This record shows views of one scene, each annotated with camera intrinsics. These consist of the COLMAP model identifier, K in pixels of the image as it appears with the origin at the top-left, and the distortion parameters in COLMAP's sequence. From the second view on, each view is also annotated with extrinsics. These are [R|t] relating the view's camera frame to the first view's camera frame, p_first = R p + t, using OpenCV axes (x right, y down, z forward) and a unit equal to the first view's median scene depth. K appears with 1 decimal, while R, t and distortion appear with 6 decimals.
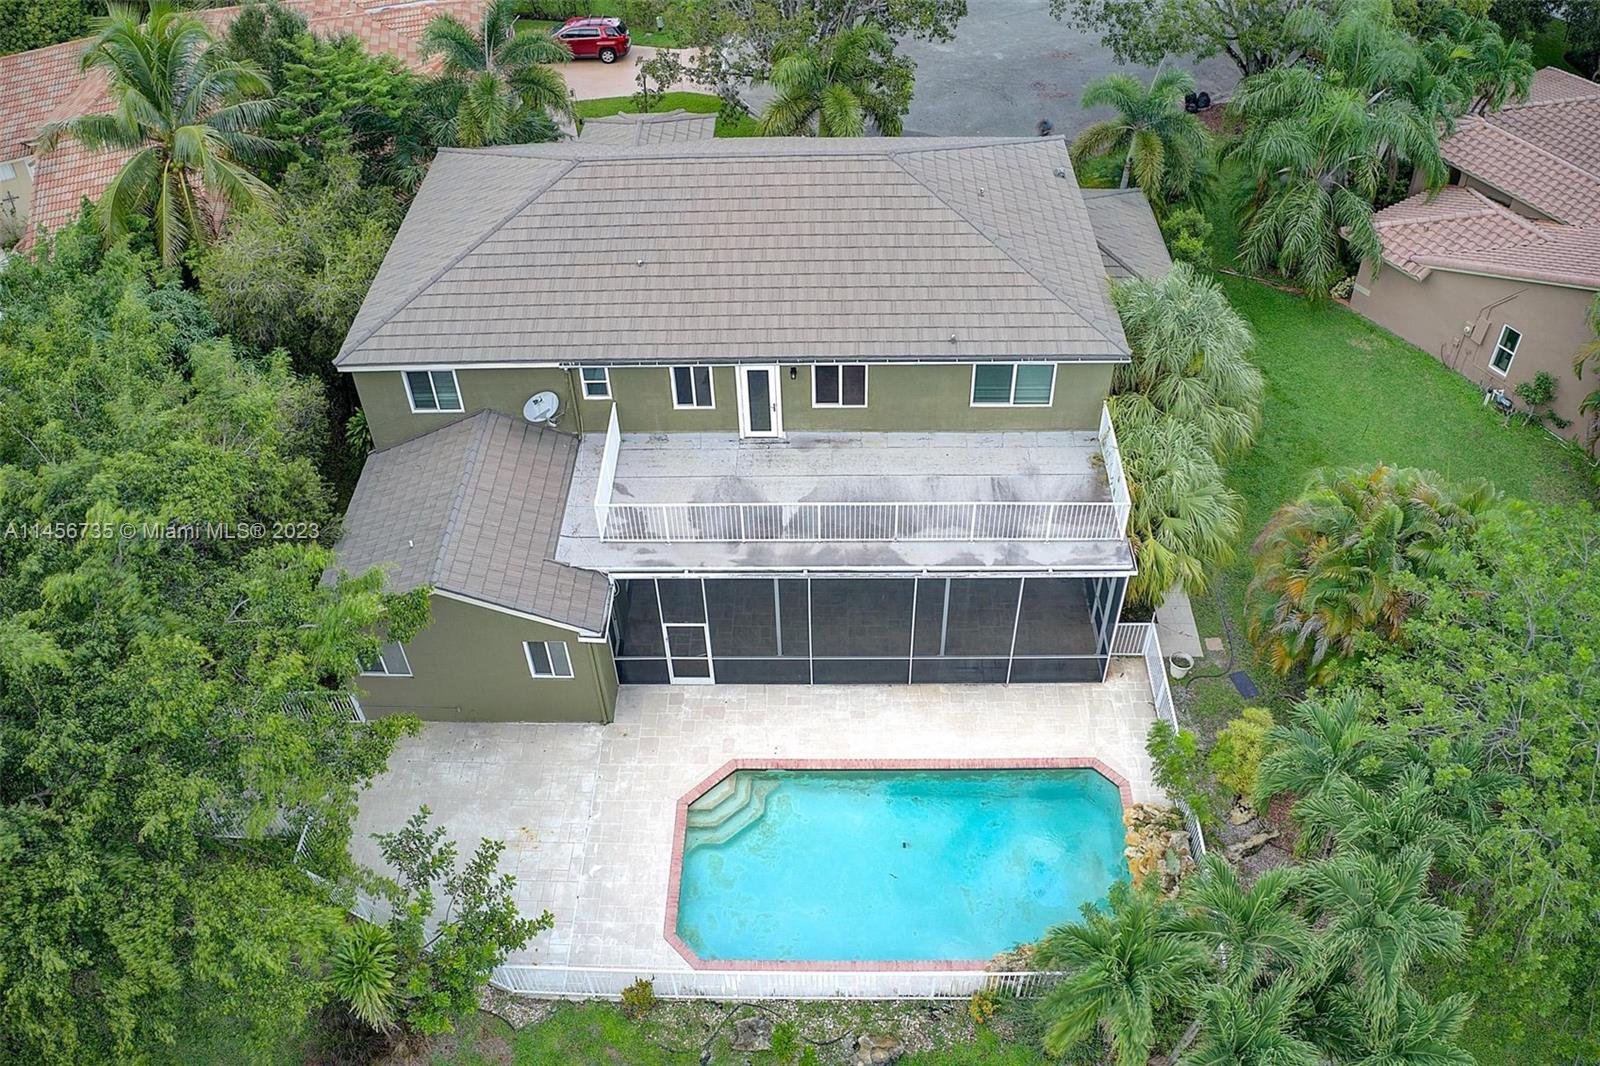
lens RADIAL K [[1245.7, 0, 800.0], [0, 1245.7, 533.0], [0, 0, 1]] dist [-0.173595, -0.000293]
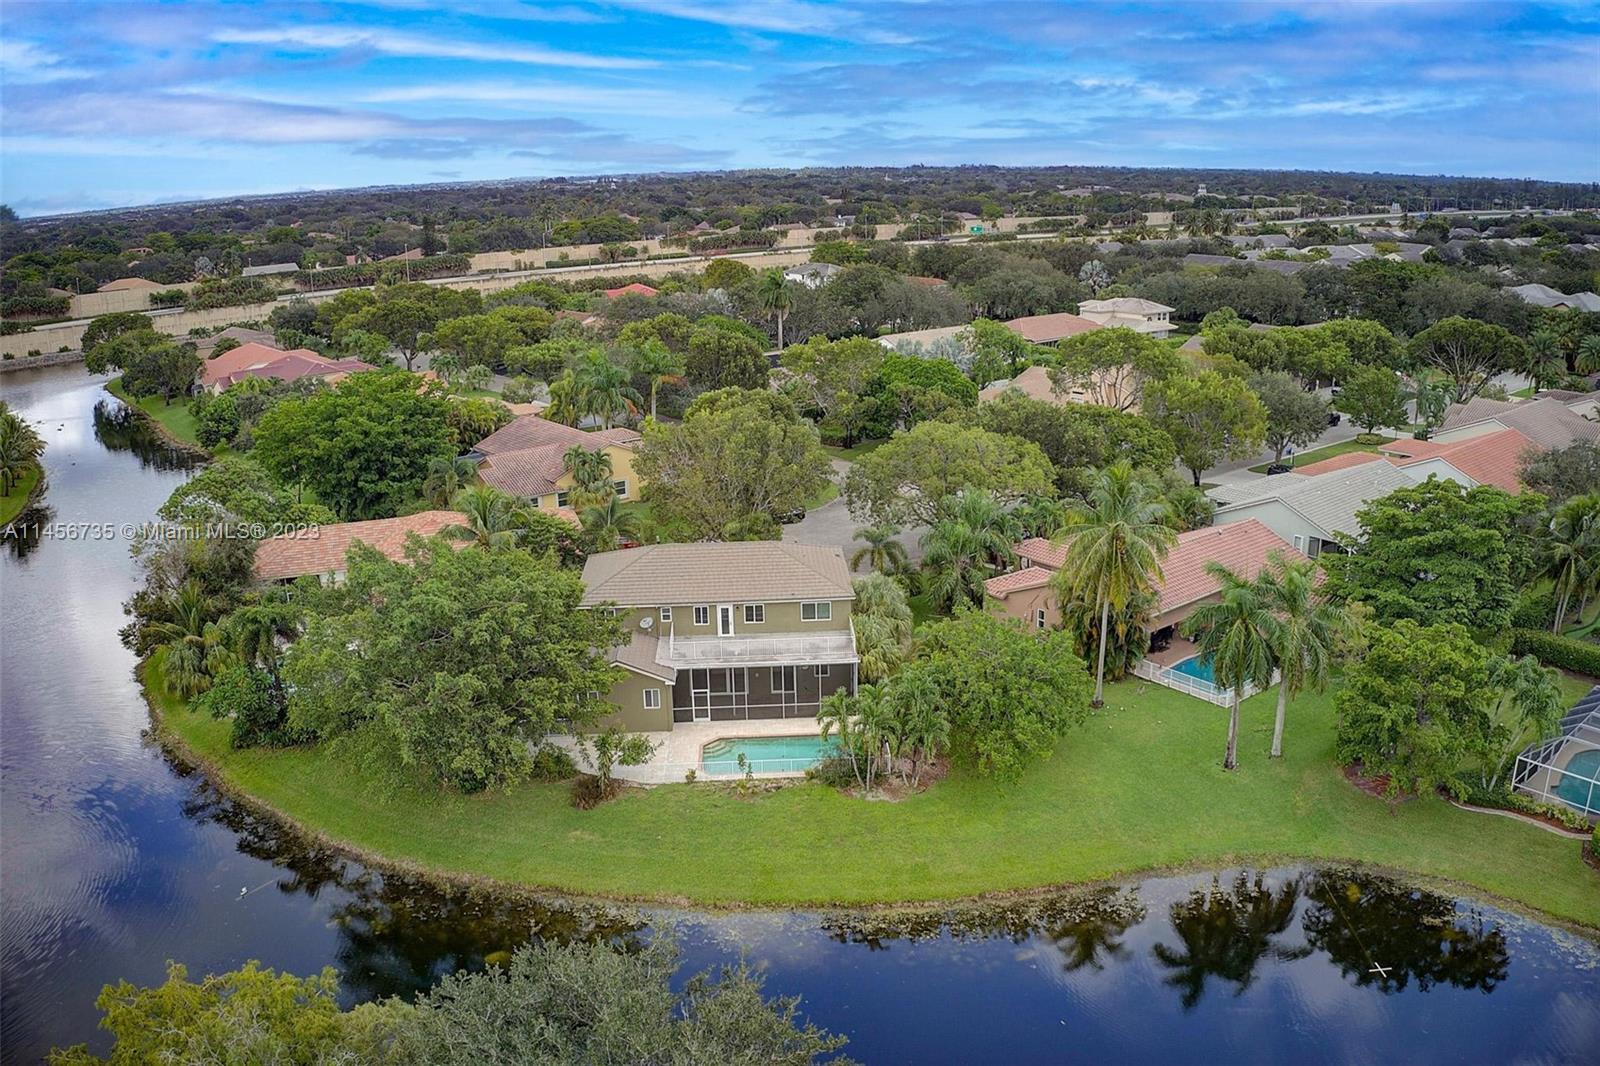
lens RADIAL K [[1245.7, 0, 800.0], [0, 1245.7, 533.0], [0, 0, 1]] dist [-0.173595, -0.000293]
pose [[0.997480, -0.016283, 0.069051, -0.055536], [0.046871, 0.881891, -0.469118, 1.043988], [-0.053257, 0.471172, 0.880432, -1.564684]]
